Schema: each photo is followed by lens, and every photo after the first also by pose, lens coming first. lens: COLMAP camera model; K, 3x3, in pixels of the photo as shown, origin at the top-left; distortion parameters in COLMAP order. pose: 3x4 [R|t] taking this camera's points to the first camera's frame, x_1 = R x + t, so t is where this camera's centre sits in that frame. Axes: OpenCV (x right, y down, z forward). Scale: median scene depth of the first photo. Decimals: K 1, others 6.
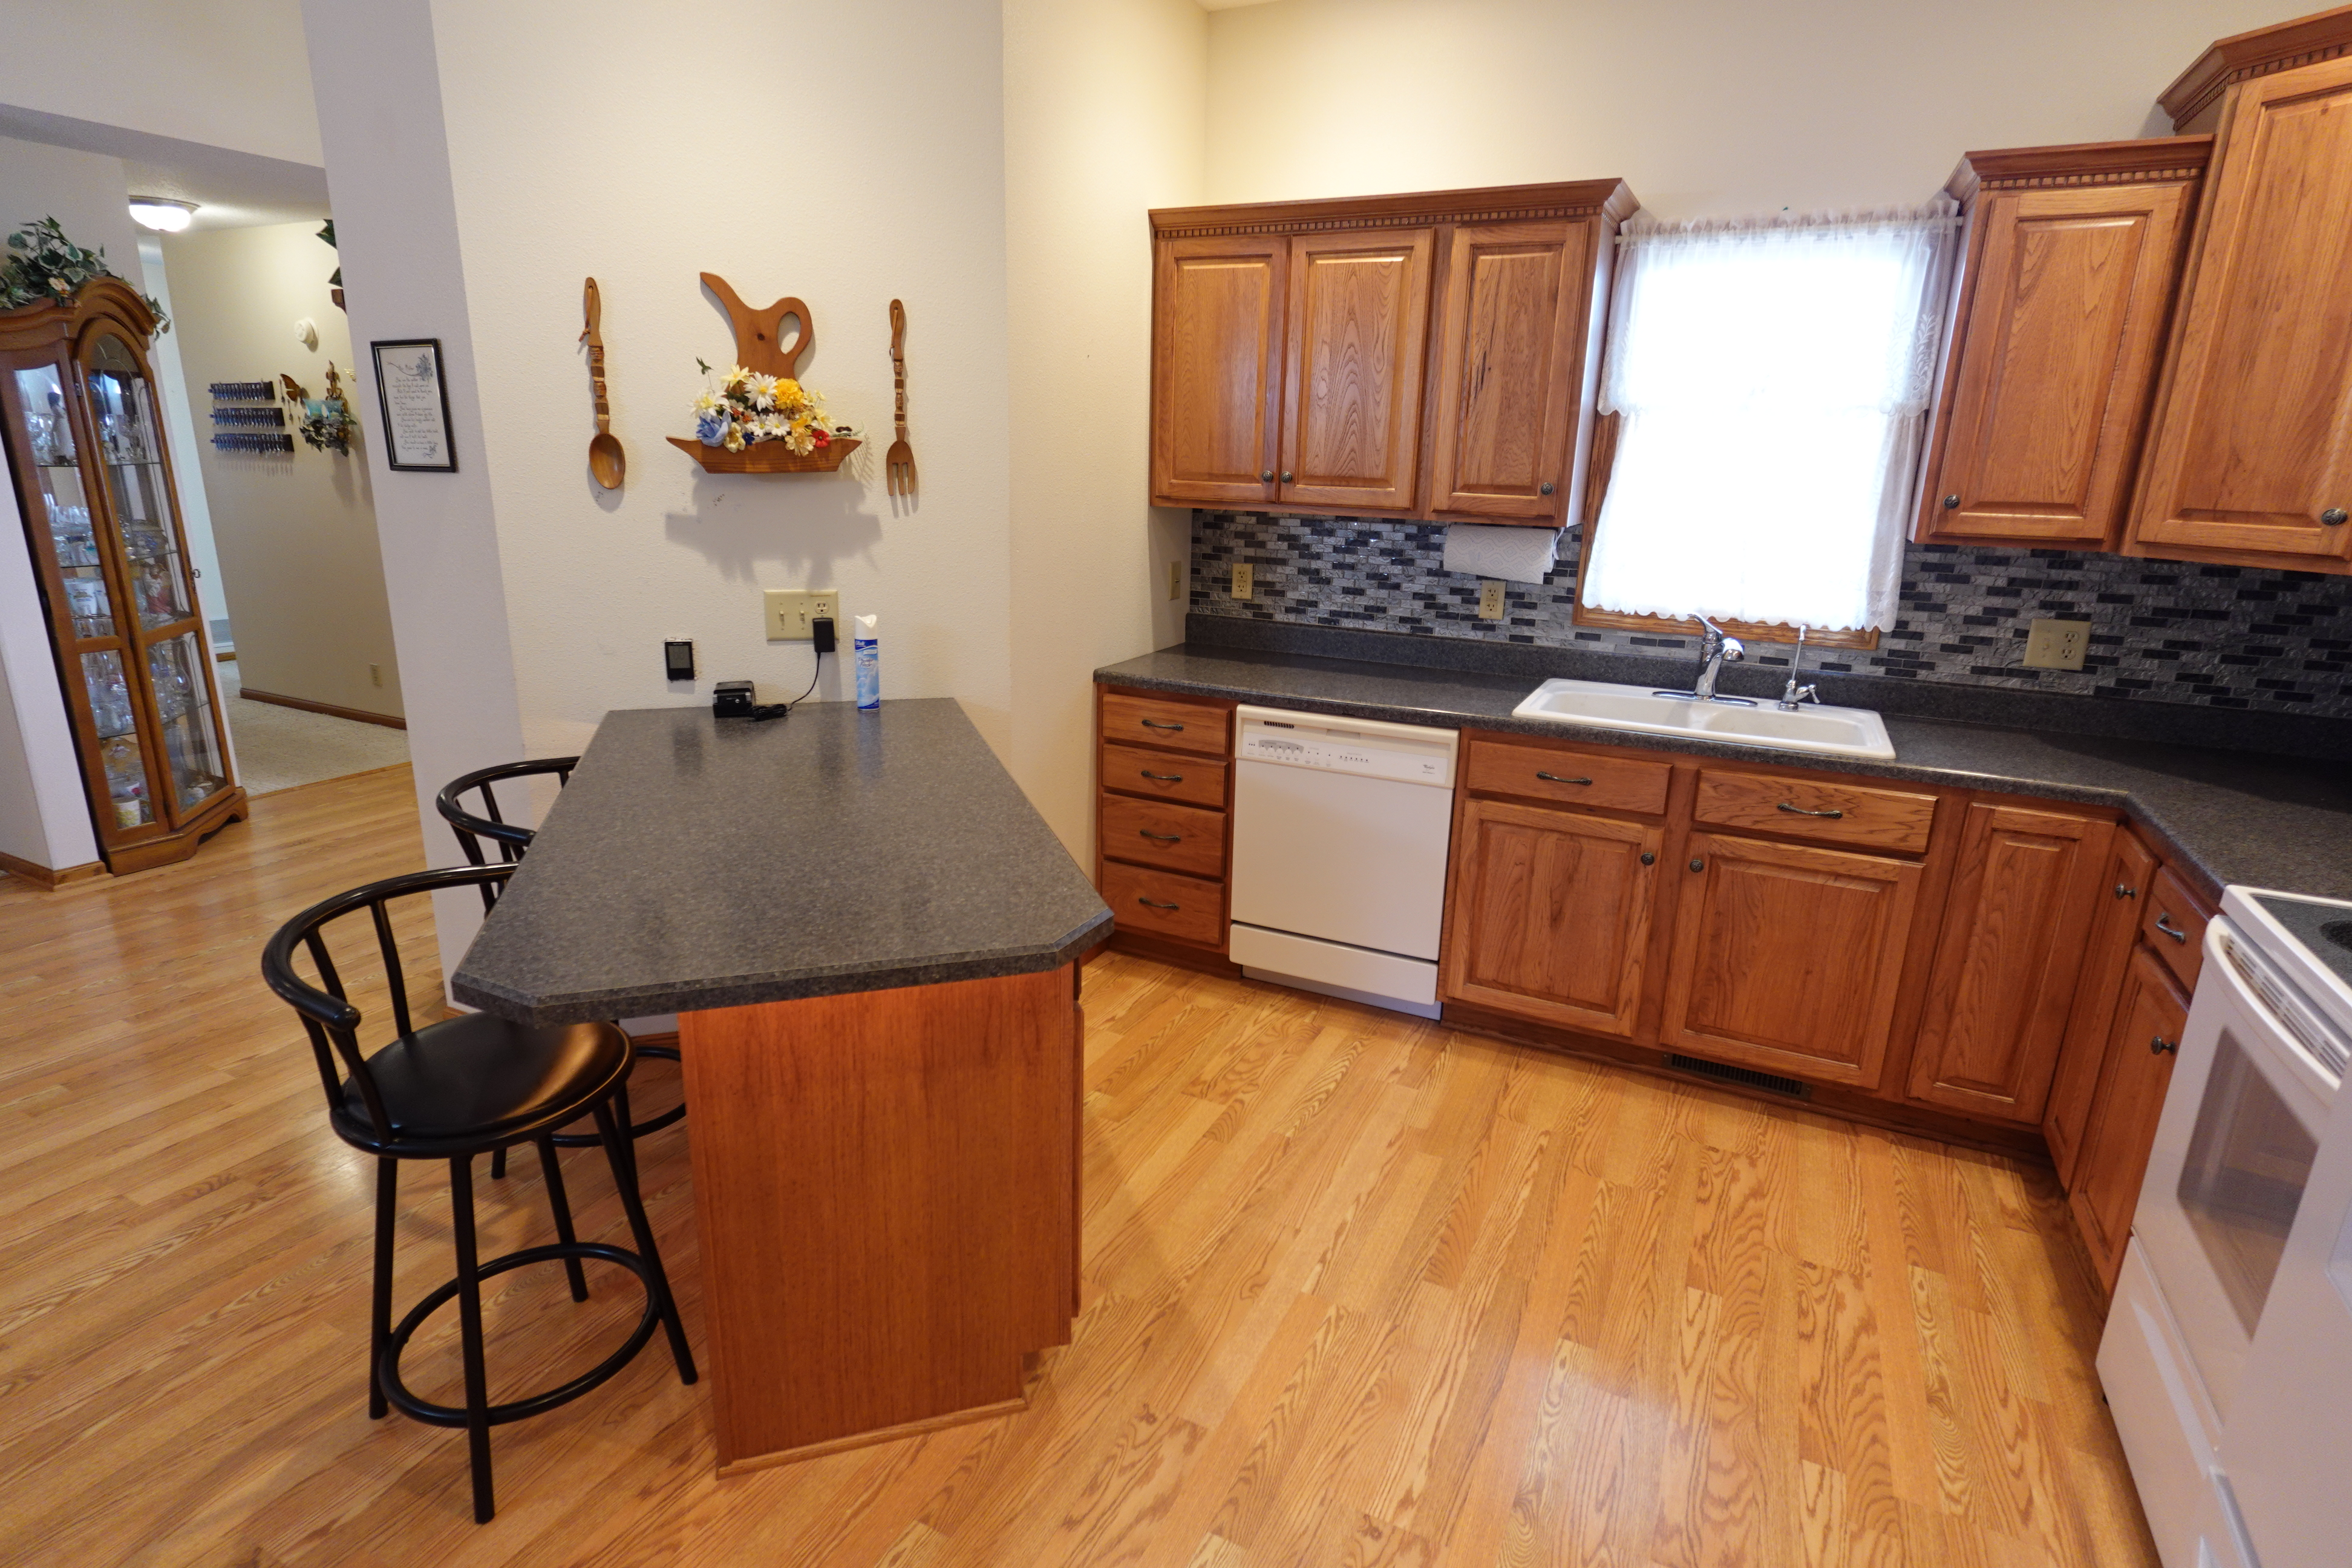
lens RADIAL K [[1190.5, 0, 1174.0], [0, 1190.5, 782.6], [0, 0, 1]] dist [0.000292, -0.001906]
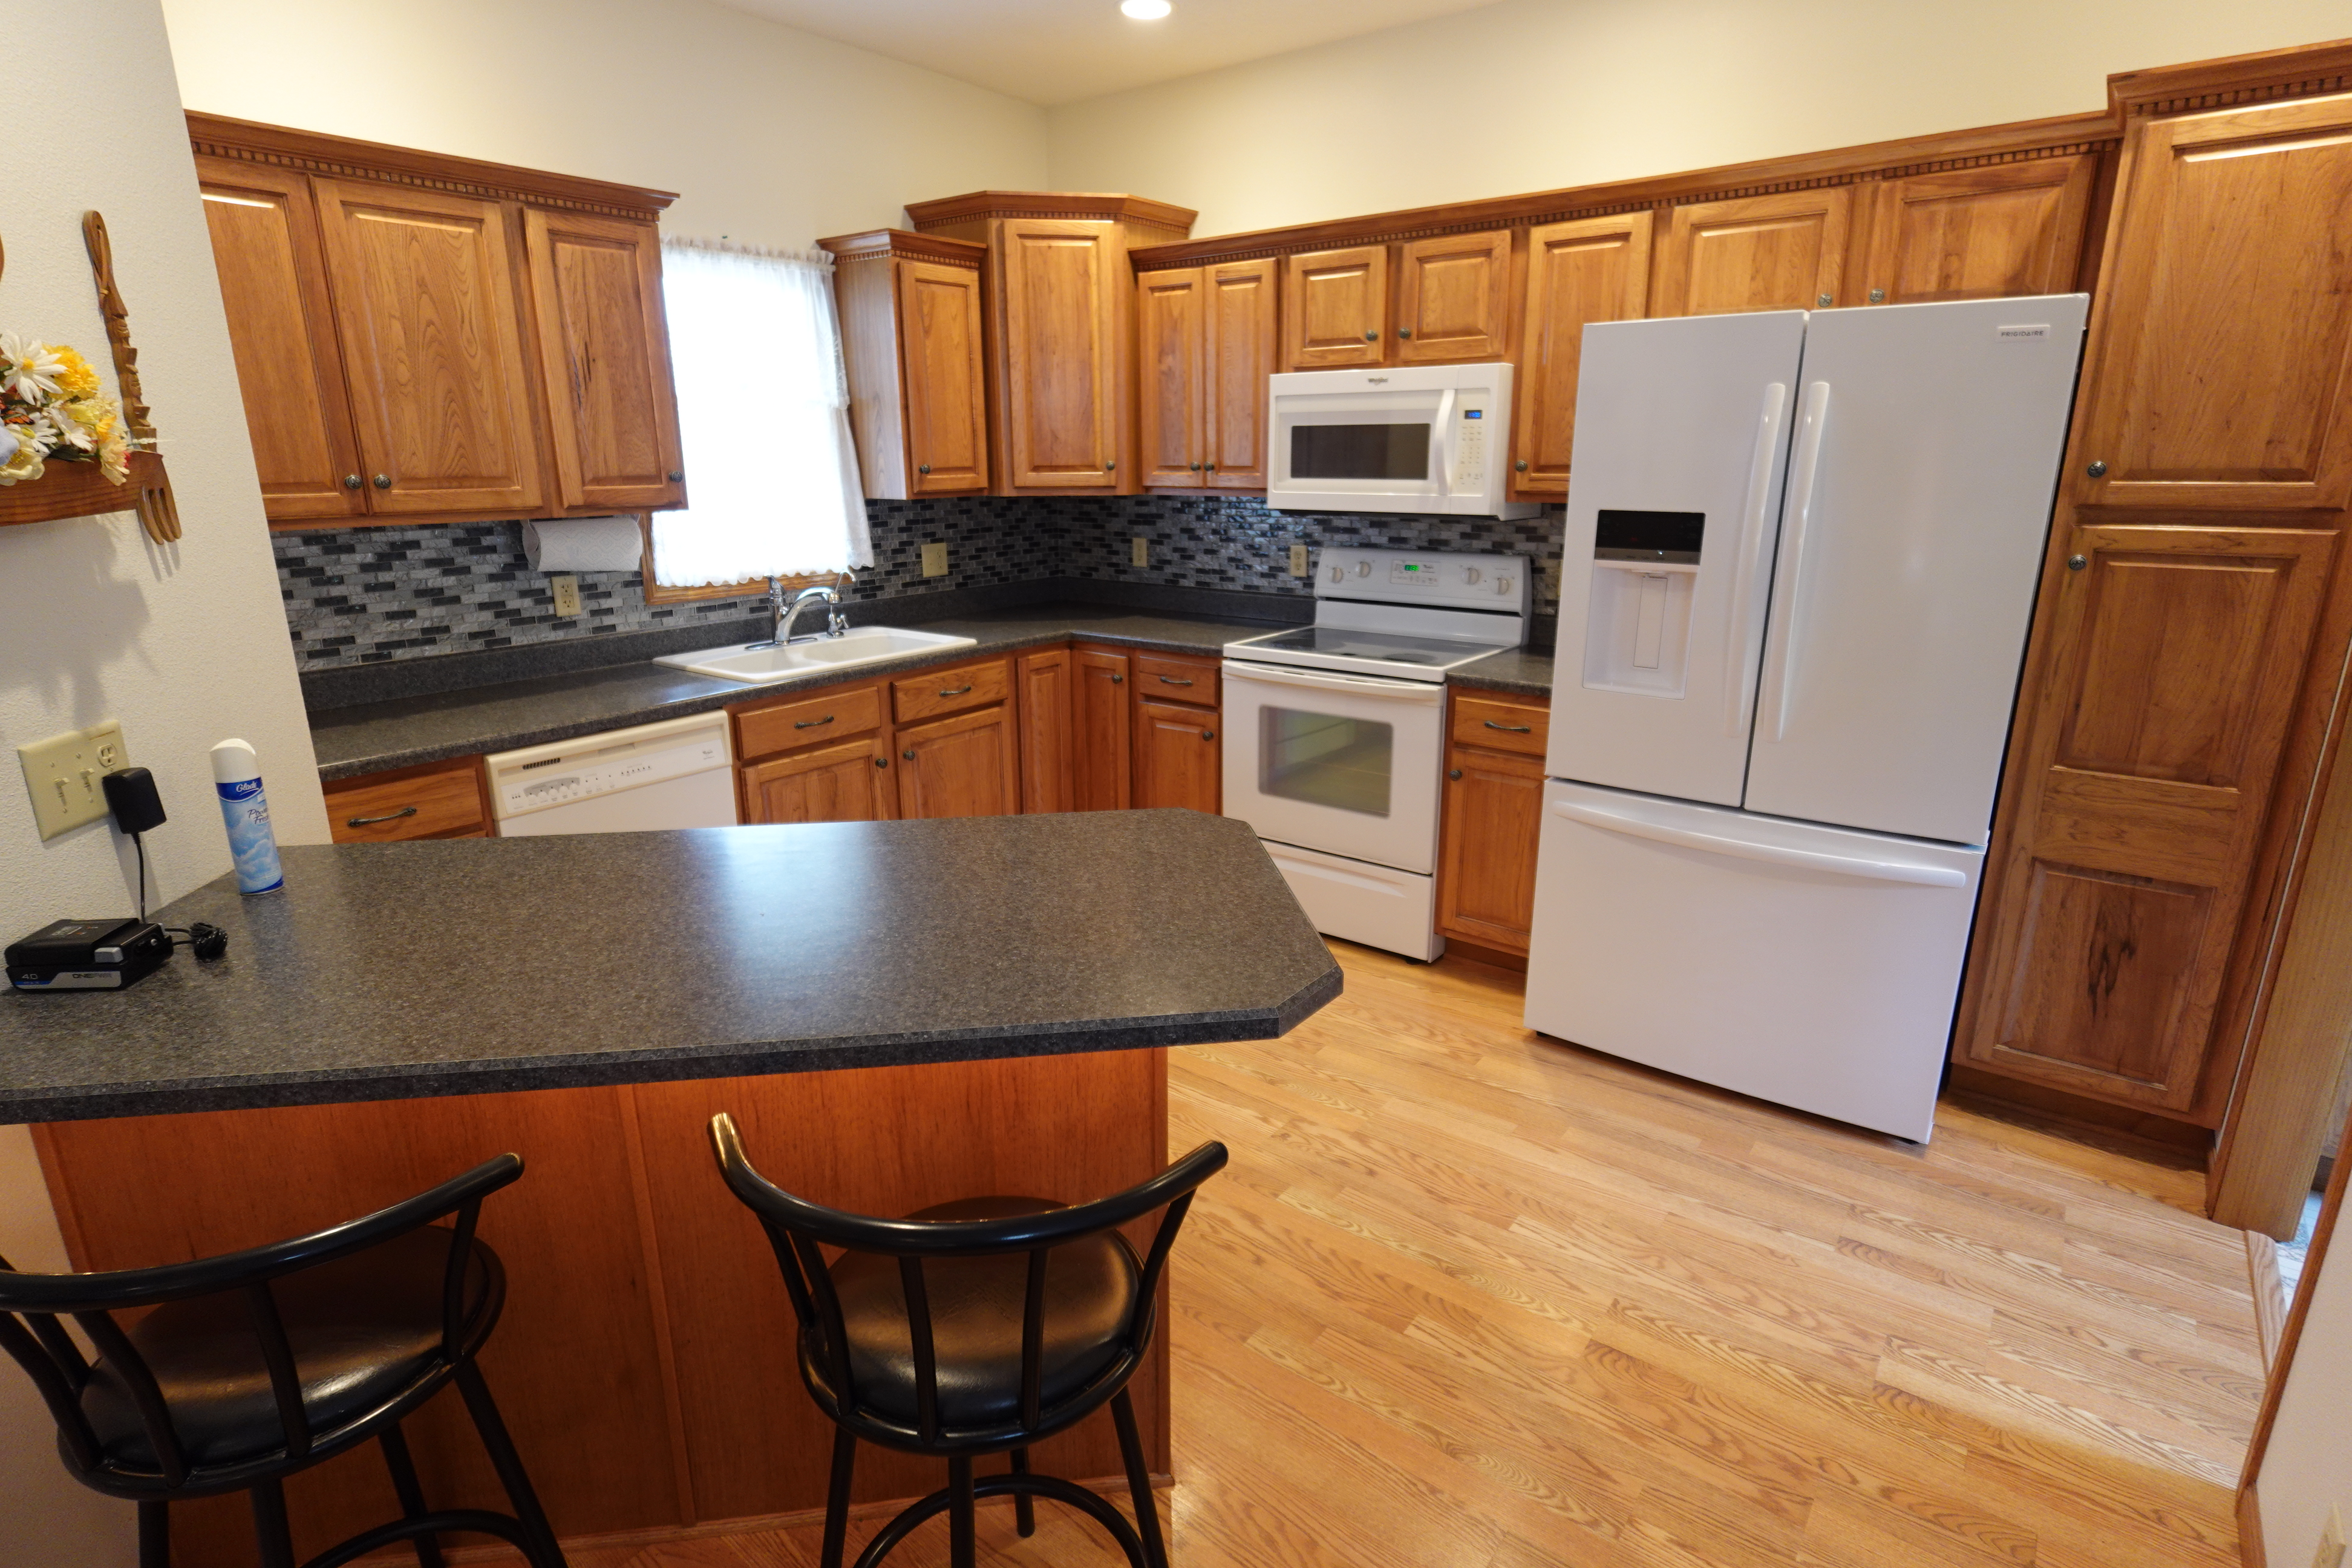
lens RADIAL K [[1190.5, 0, 1174.0], [0, 1190.5, 782.6], [0, 0, 1]] dist [0.000292, -0.001906]
pose [[0.191236, -0.293766, 0.936552, -0.650994], [0.272182, 0.932615, 0.236953, -0.117510], [-0.943051, 0.209599, 0.258307, 0.346819]]
